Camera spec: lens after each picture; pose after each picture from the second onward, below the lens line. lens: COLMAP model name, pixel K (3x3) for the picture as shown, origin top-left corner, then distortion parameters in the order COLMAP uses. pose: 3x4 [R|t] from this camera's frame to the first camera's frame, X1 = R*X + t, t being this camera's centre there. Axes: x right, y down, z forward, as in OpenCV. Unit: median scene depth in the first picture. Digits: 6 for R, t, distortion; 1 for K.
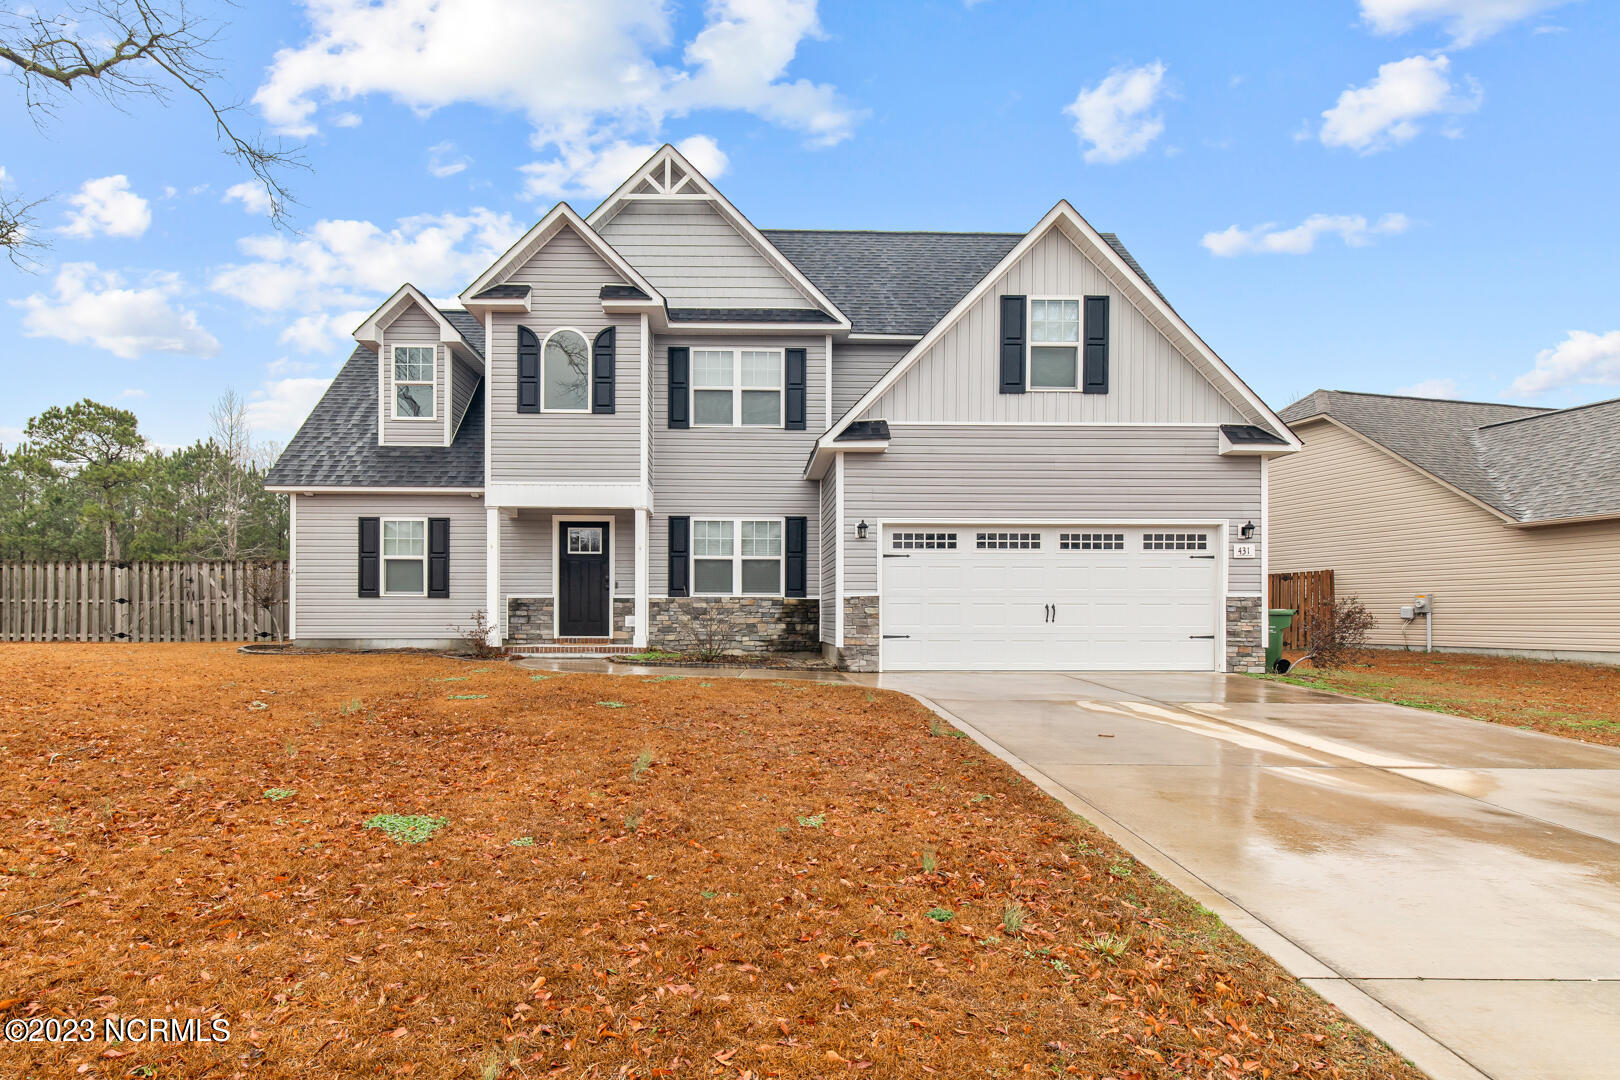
lens RADIAL K [[757.2, 0, 762.5], [0, 757.2, 620.5], [0, 0, 1]] dist [0.002942, -0.000461]
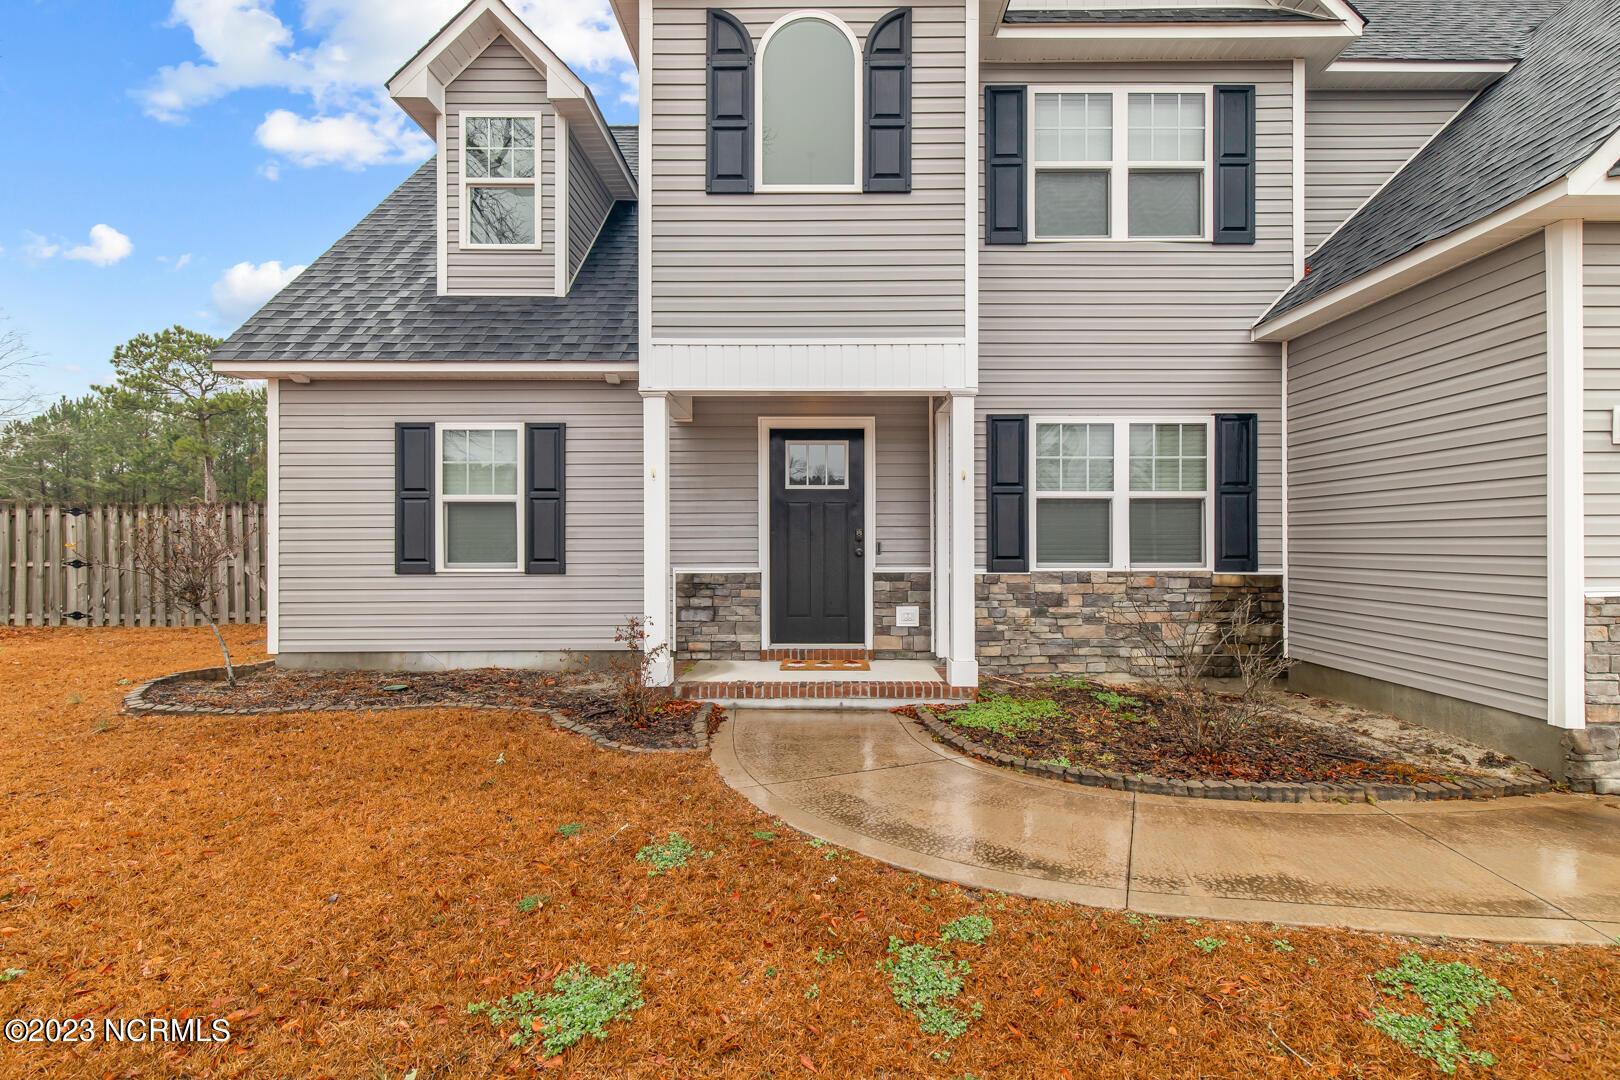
lens RADIAL K [[709.2, 0, 839.0], [0, 709.2, 546.8], [0, 0, 1]] dist [0.005051, 0.000009]
pose [[0.999736, -0.004626, -0.022527, -0.213779], [0.004535, 0.999981, -0.004090, -0.046670], [0.022546, 0.003986, 0.999738, 0.514795]]
